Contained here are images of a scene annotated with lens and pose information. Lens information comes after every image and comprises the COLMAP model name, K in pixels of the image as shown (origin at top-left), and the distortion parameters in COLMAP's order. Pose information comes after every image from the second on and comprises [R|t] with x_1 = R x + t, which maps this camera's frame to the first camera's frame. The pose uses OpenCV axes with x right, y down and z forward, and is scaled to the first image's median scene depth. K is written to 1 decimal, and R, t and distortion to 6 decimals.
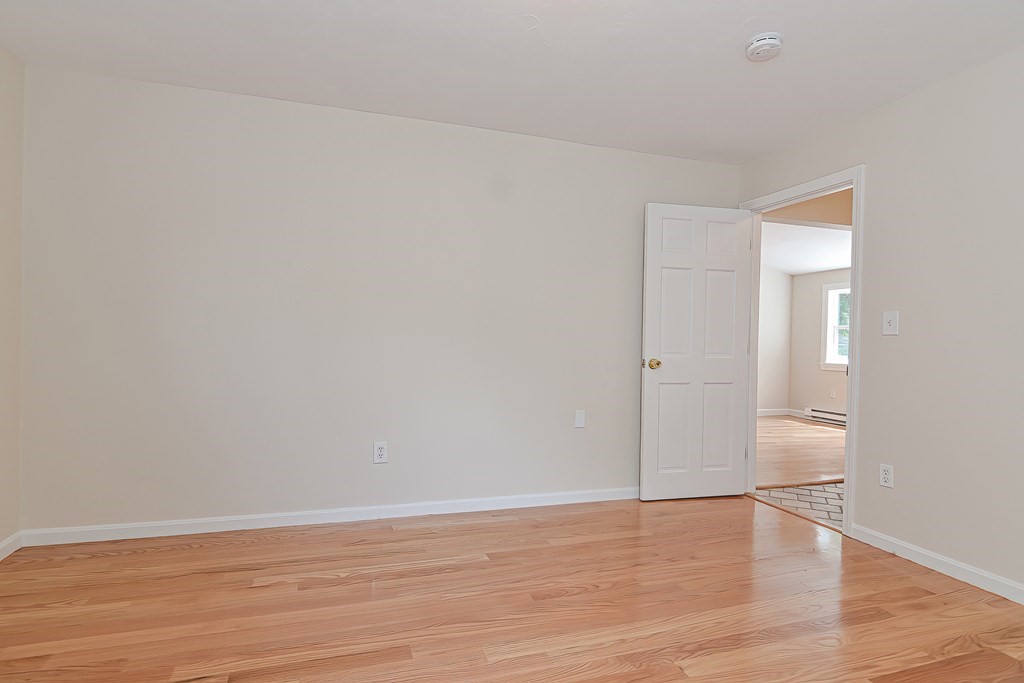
lens RADIAL K [[502.4, 0, 506.7], [0, 502.4, 337.7], [0, 0, 1]] dist [-0.000799, -0.001546]
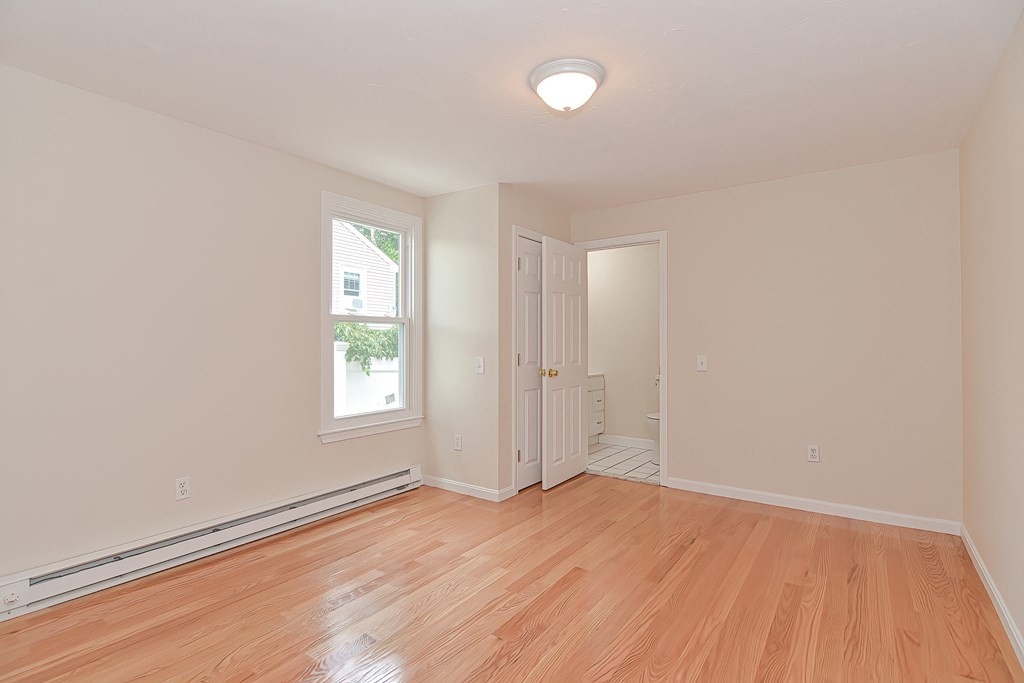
lens RADIAL K [[502.4, 0, 506.7], [0, 502.4, 337.7], [0, 0, 1]] dist [-0.000799, -0.001546]
pose [[-0.792659, -0.033423, -0.608748, 0.695185], [-0.015030, 0.999264, -0.035292, -0.019898], [0.609479, -0.018825, -0.792578, 1.256418]]
